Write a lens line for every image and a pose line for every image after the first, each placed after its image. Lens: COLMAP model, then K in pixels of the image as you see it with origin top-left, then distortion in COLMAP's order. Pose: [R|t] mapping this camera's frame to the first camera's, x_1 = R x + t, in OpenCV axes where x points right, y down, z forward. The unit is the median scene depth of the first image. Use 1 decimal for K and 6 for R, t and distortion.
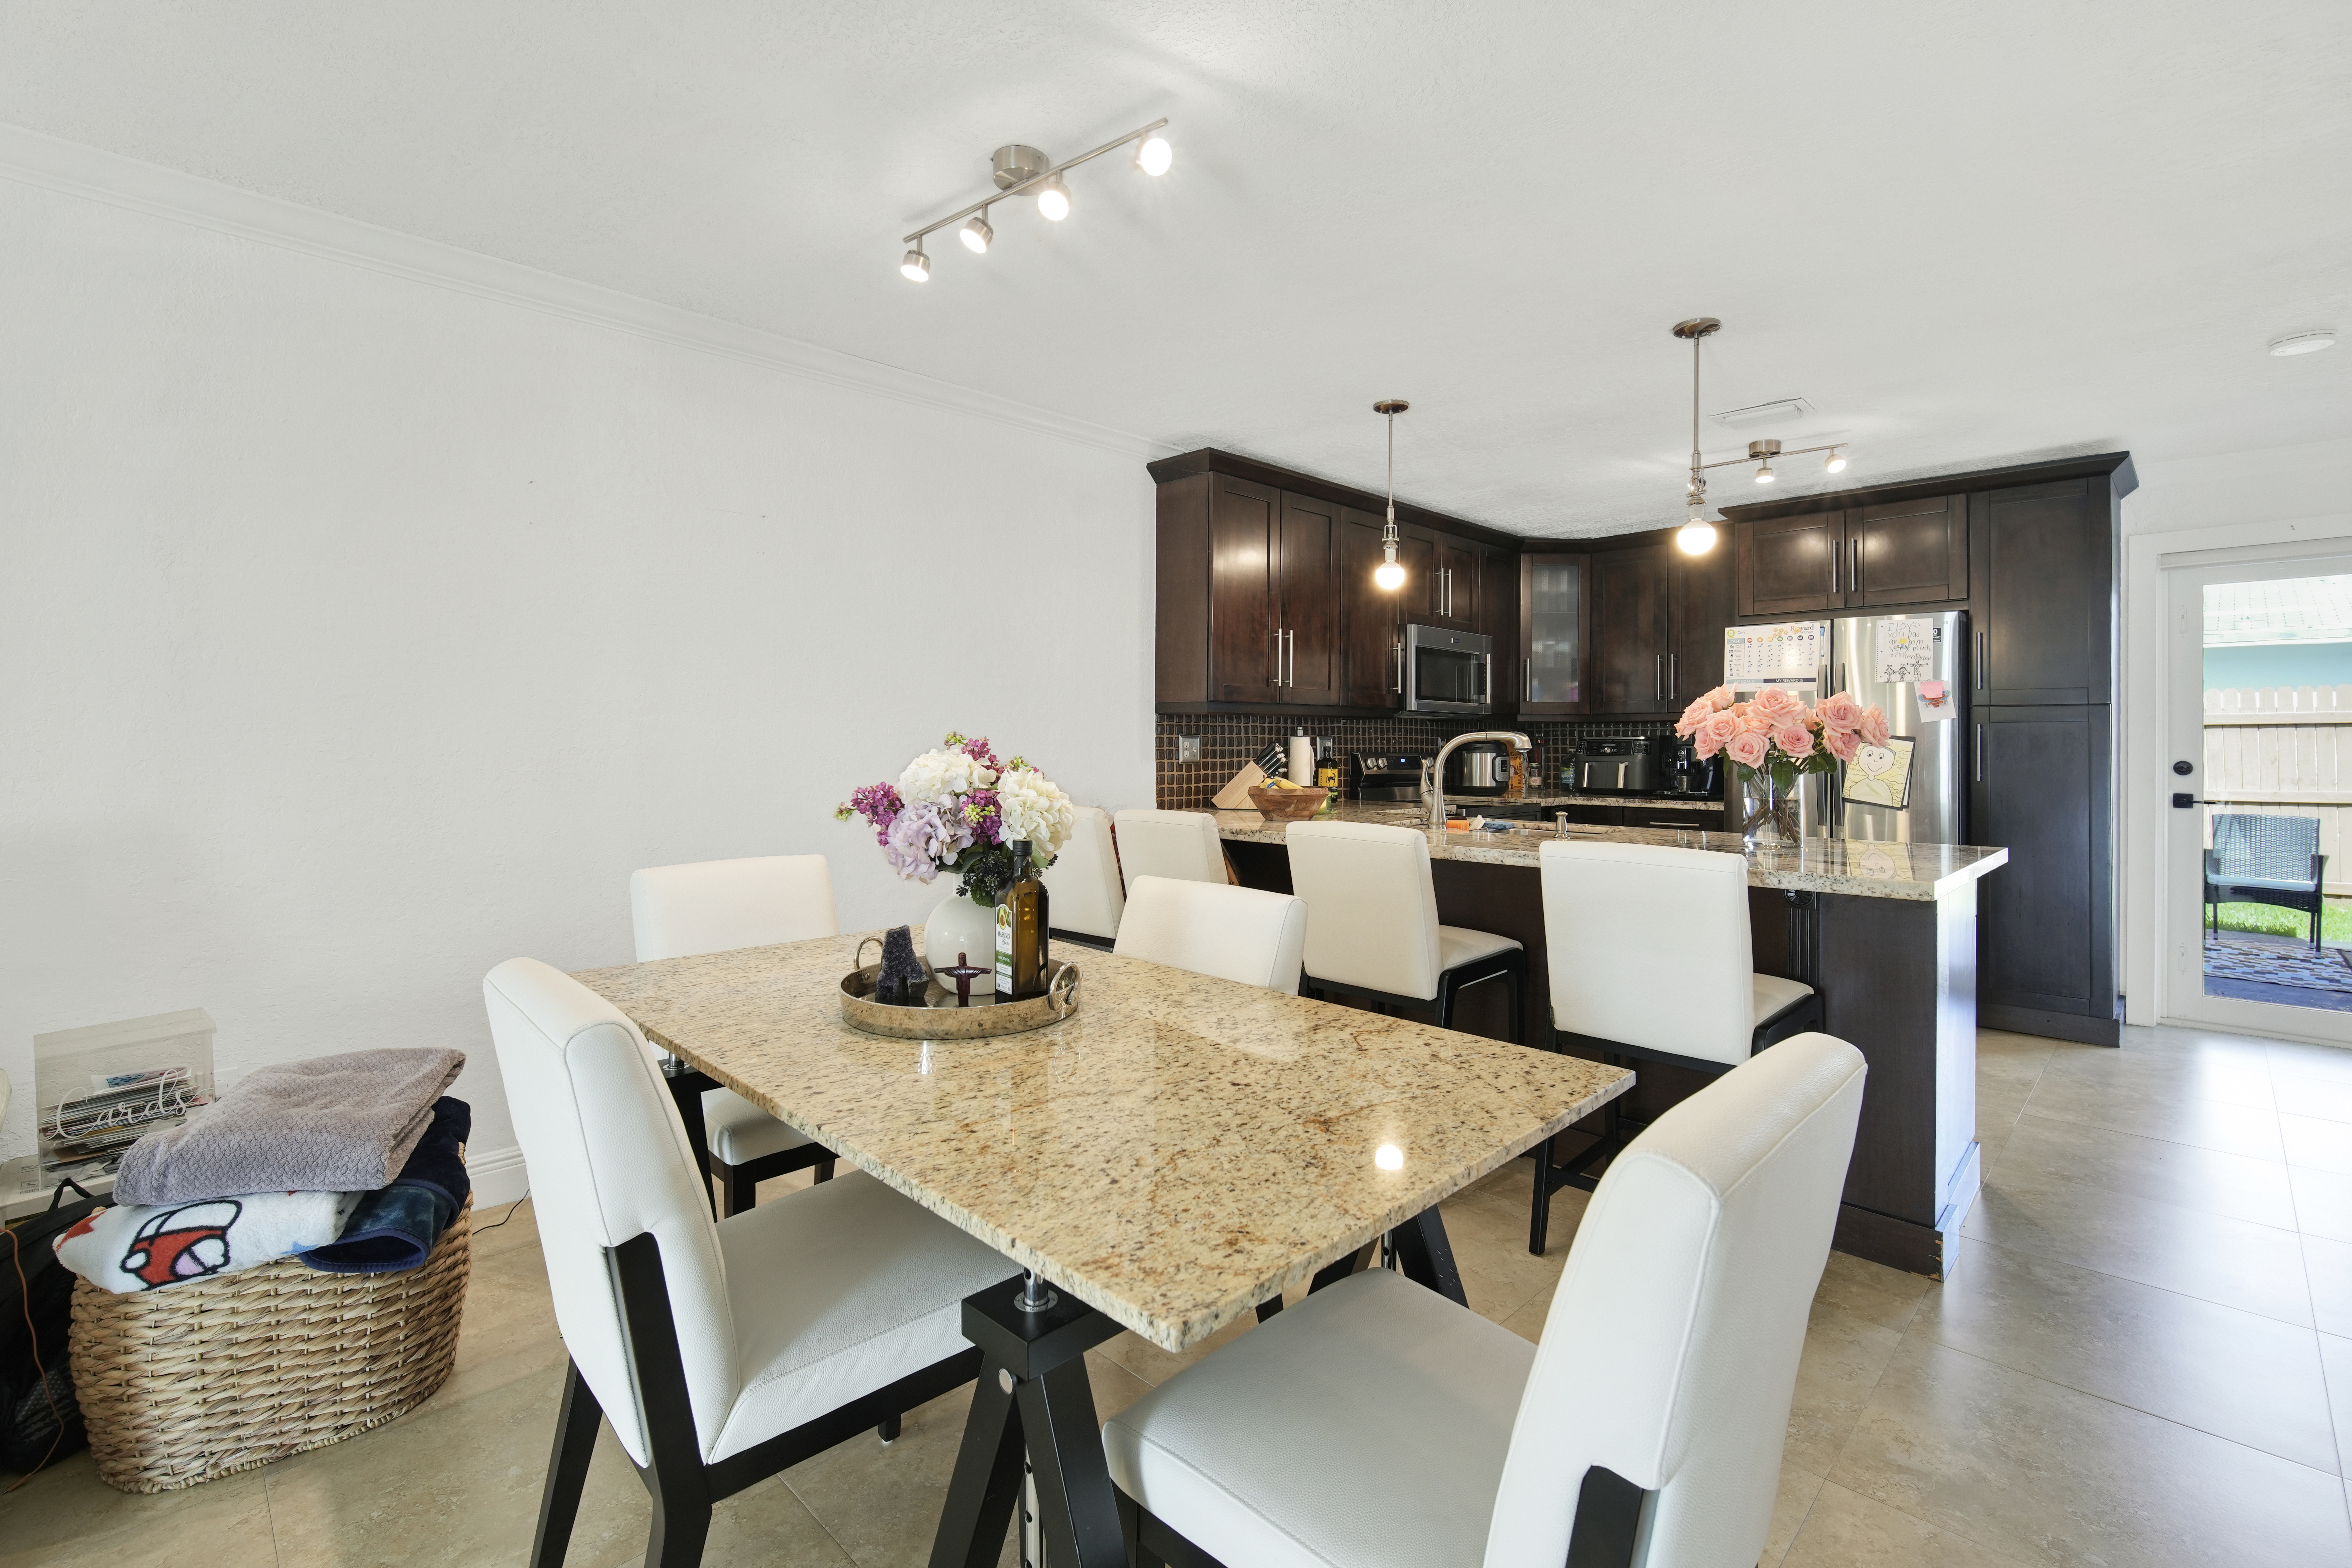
lens RADIAL K [[1041.3, 0, 1183.8], [0, 1041.3, 736.8], [0, 0, 1]] dist [-0.013513, 0.003546]
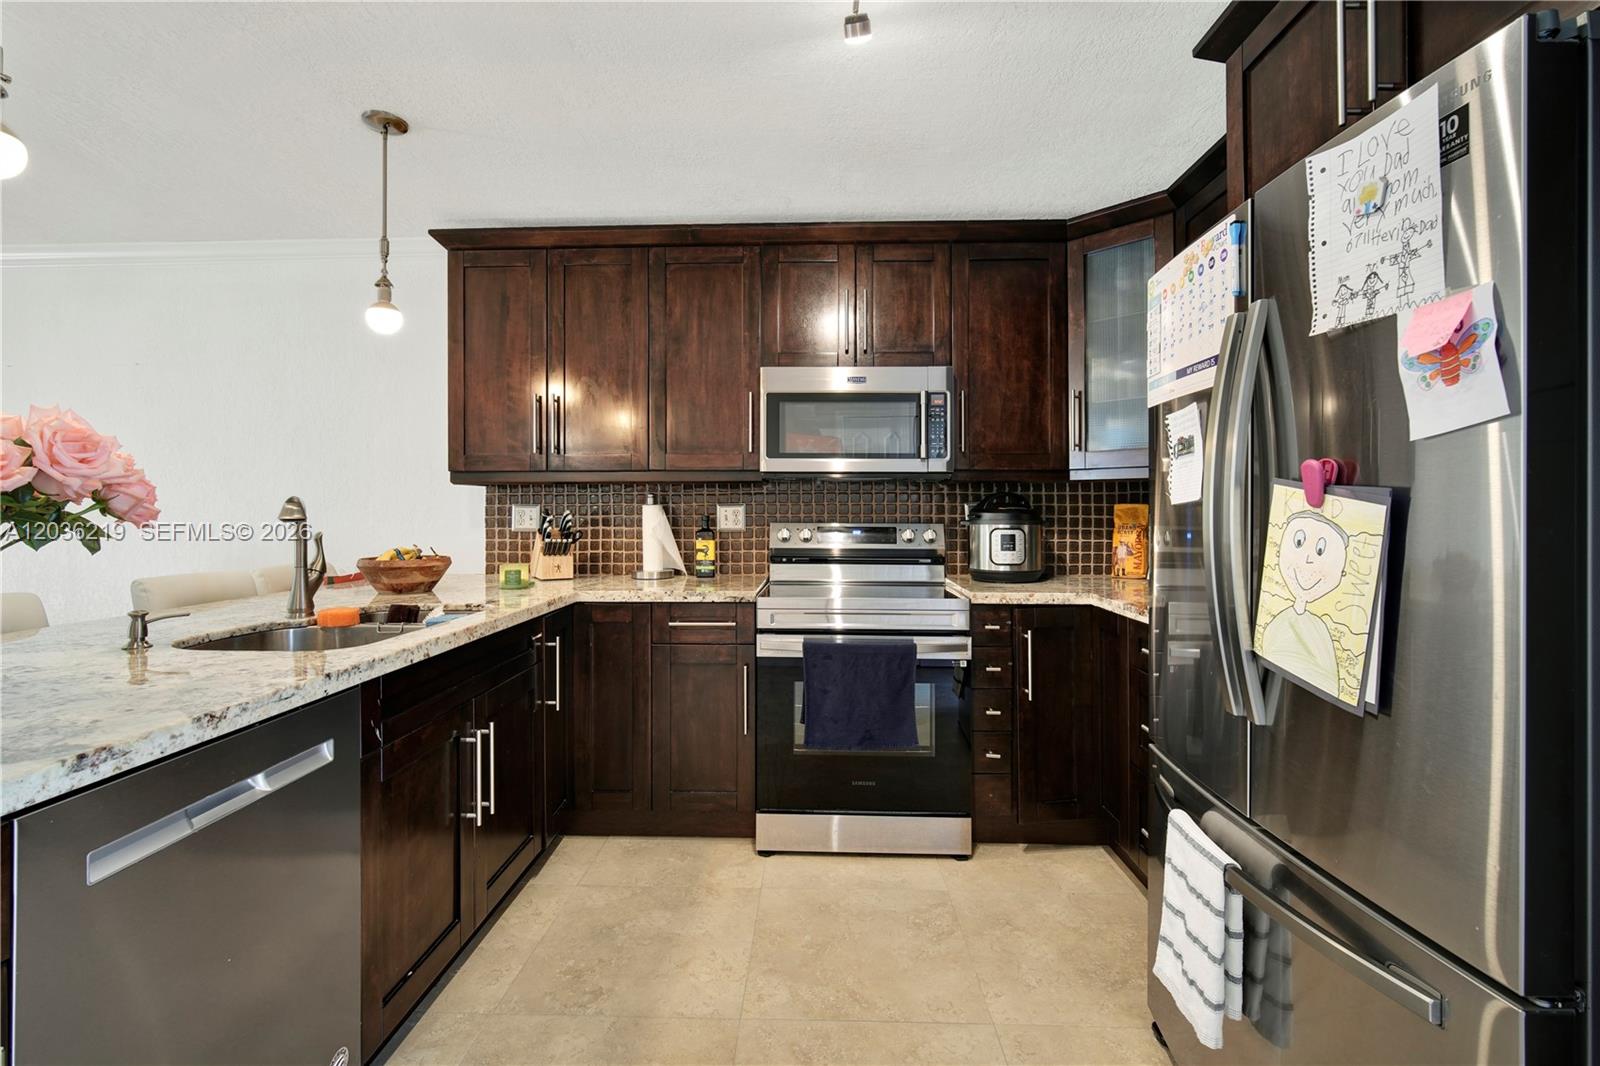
lens RADIAL K [[700.5, 0, 805.4], [0, 700.5, 526.4], [0, 0, 1]] dist [-0.010974, 0.000157]
pose [[0.691787, 0.013130, -0.721982, 0.784520], [0.009729, 0.999574, 0.027501, 0.003792], [0.722036, -0.026049, 0.691365, 0.775881]]
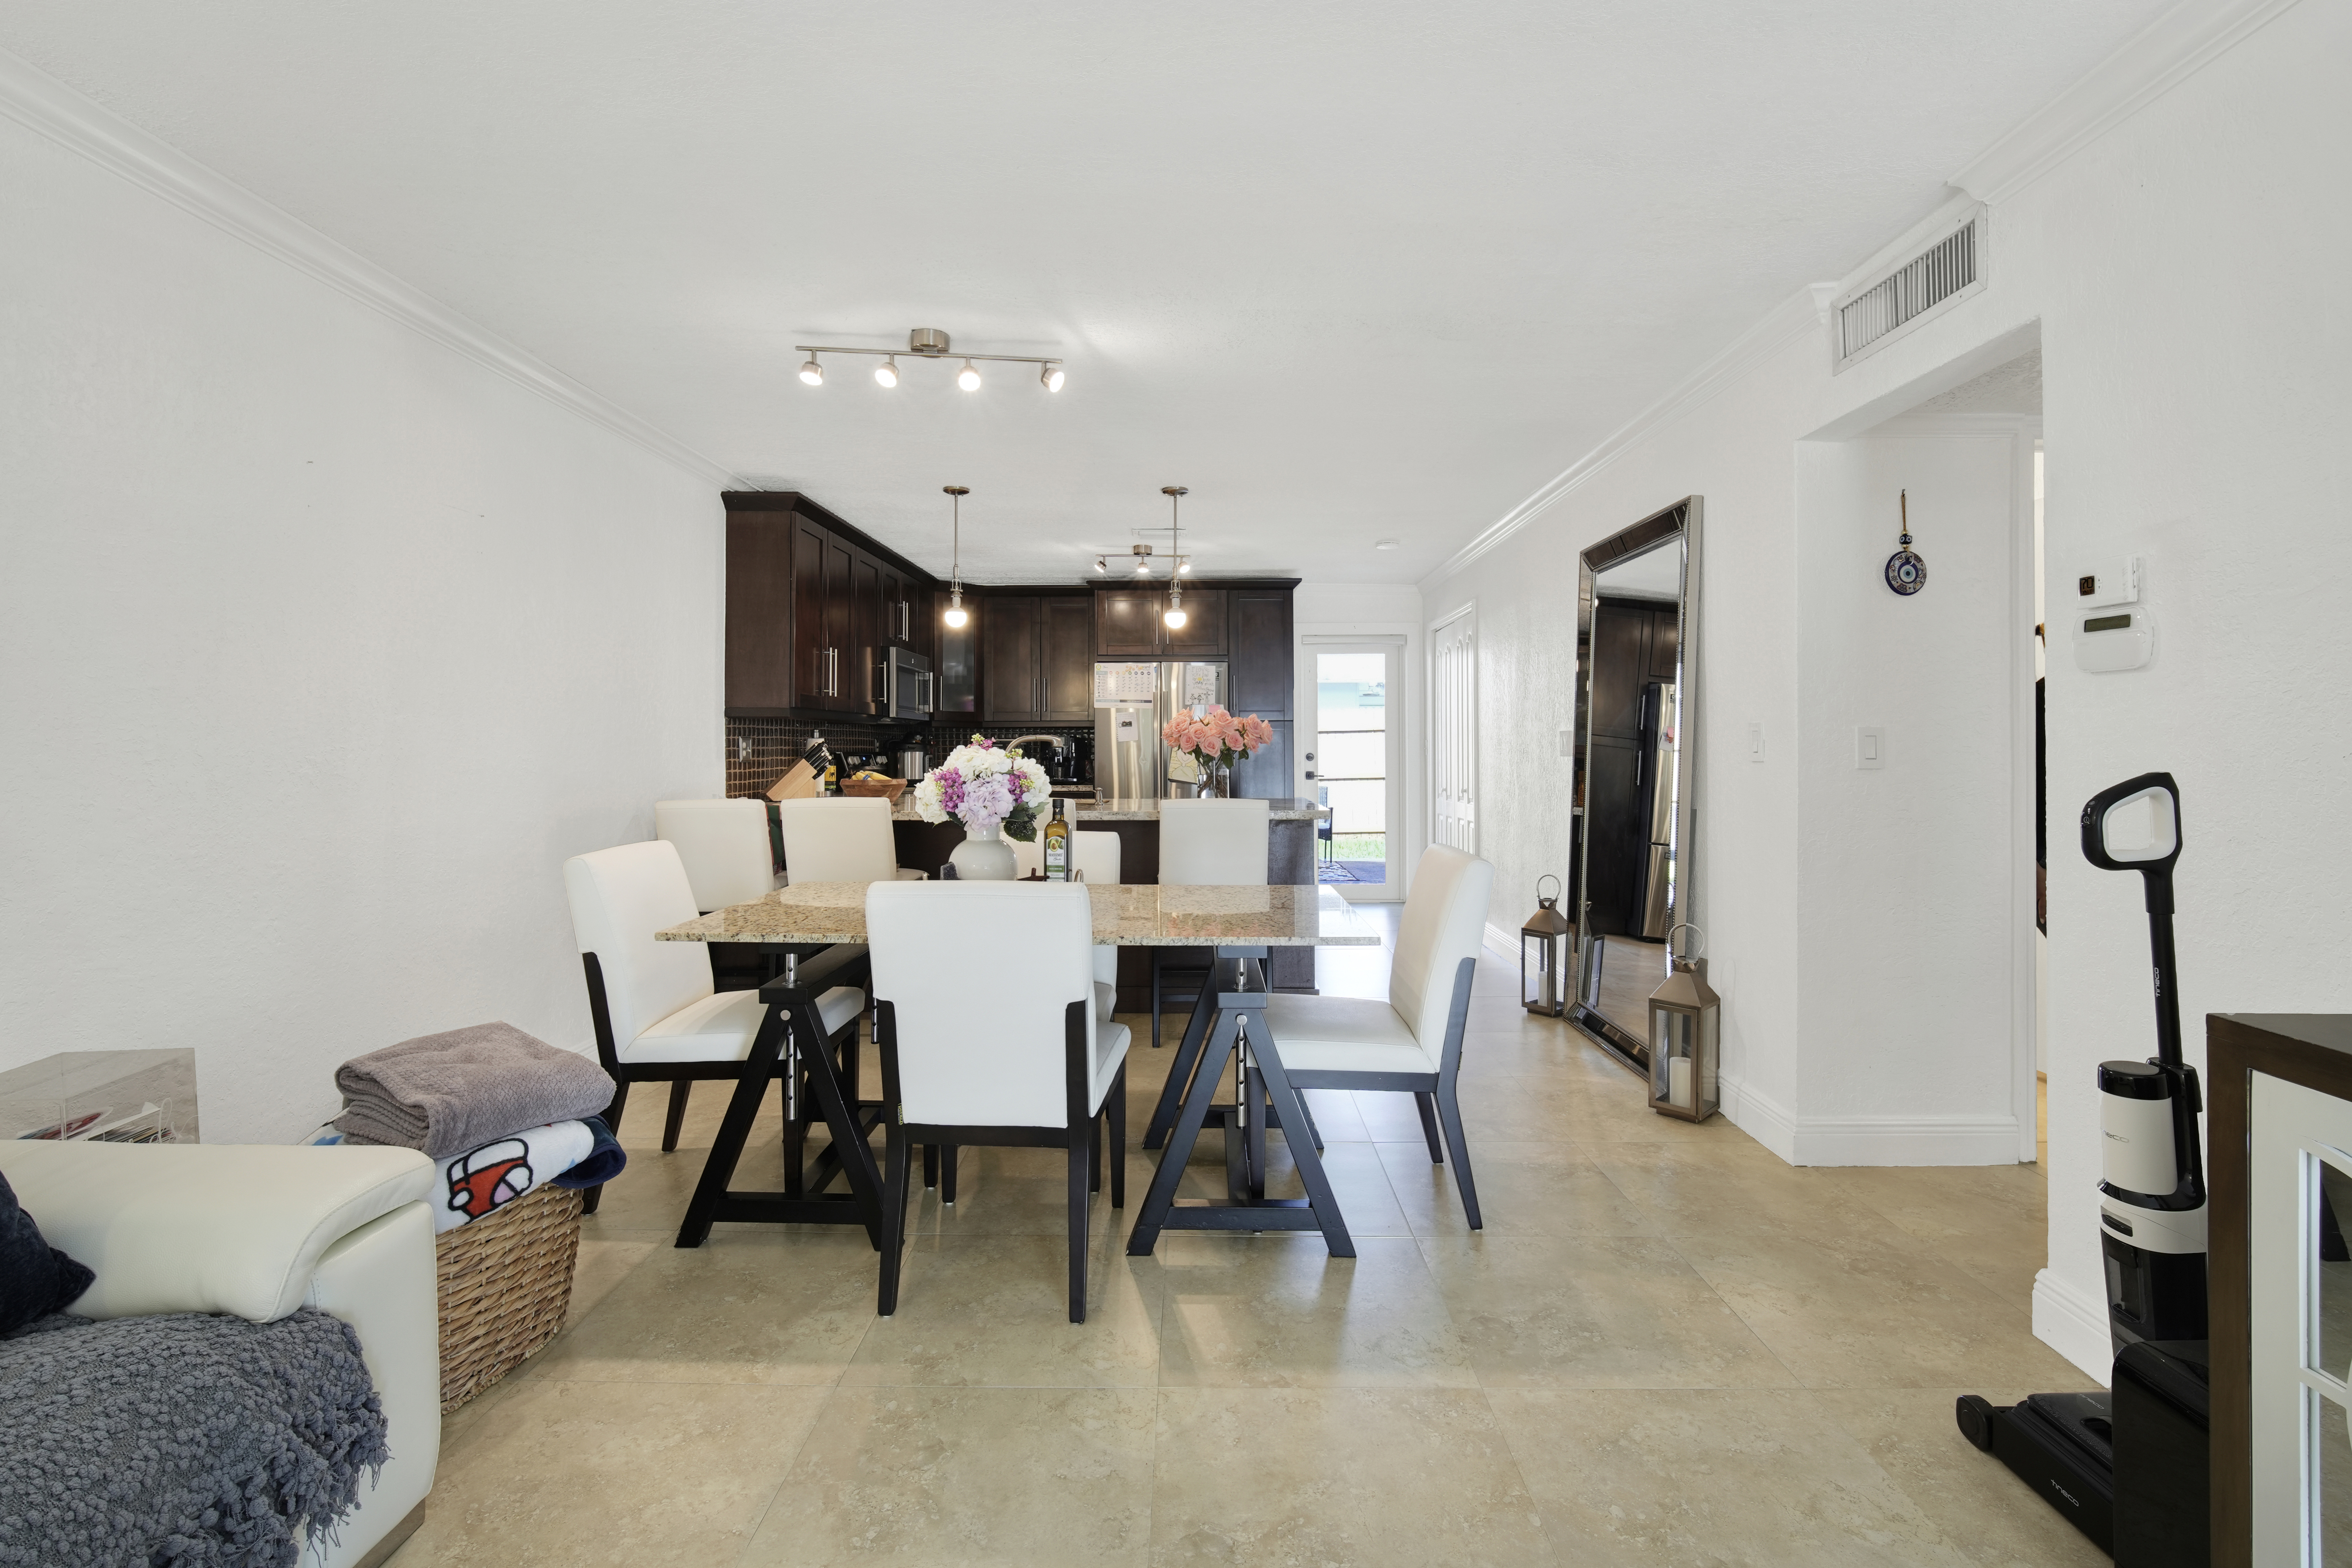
lens RADIAL K [[1039.3, 0, 1180.6], [0, 1039.3, 754.5], [0, 0, 1]] dist [-0.013654, 0.003683]
pose [[0.716554, -0.009164, 0.697471, -0.478313], [-0.002267, 0.999878, 0.015466, -0.000998], [-0.697528, -0.012663, 0.716446, -0.142143]]
